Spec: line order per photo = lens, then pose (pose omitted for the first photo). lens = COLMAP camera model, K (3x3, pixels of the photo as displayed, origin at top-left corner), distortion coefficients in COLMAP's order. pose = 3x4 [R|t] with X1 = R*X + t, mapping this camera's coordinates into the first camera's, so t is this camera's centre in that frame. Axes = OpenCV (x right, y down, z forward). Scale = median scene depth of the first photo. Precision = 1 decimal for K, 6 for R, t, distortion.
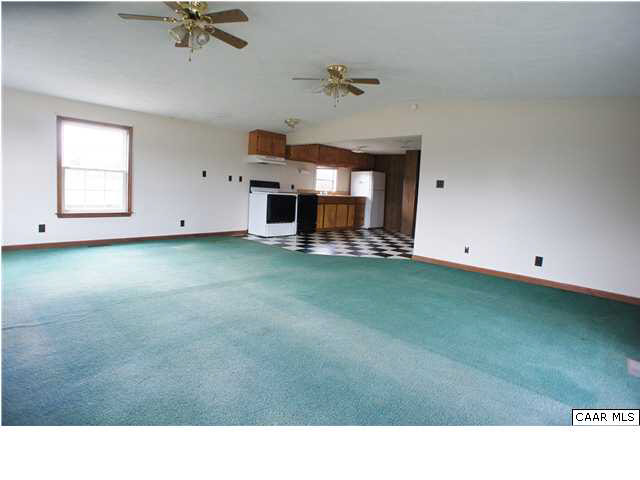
lens RADIAL K [[486.7, 0, 320.0], [0, 486.7, 240.0], [0, 0, 1]] dist [-0.004622, -0.000240]
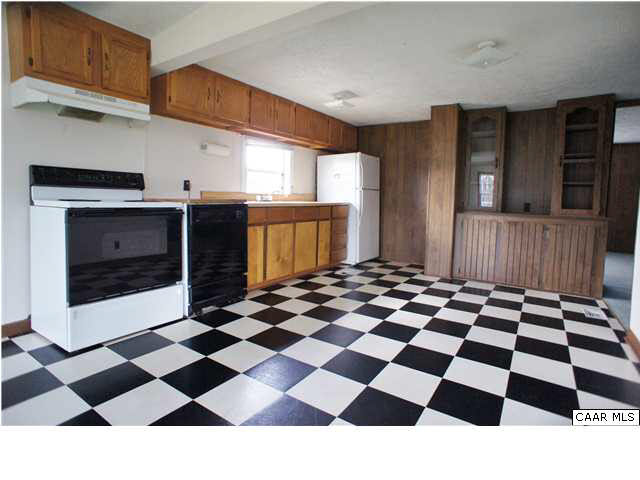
lens RADIAL K [[486.7, 0, 320.0], [0, 486.7, 240.0], [0, 0, 1]] dist [-0.004622, -0.000240]
pose [[0.993561, -0.041462, 0.105444, 0.010421], [0.042686, 0.999044, -0.009381, -0.053255], [-0.104954, 0.013822, 0.994381, 0.565457]]
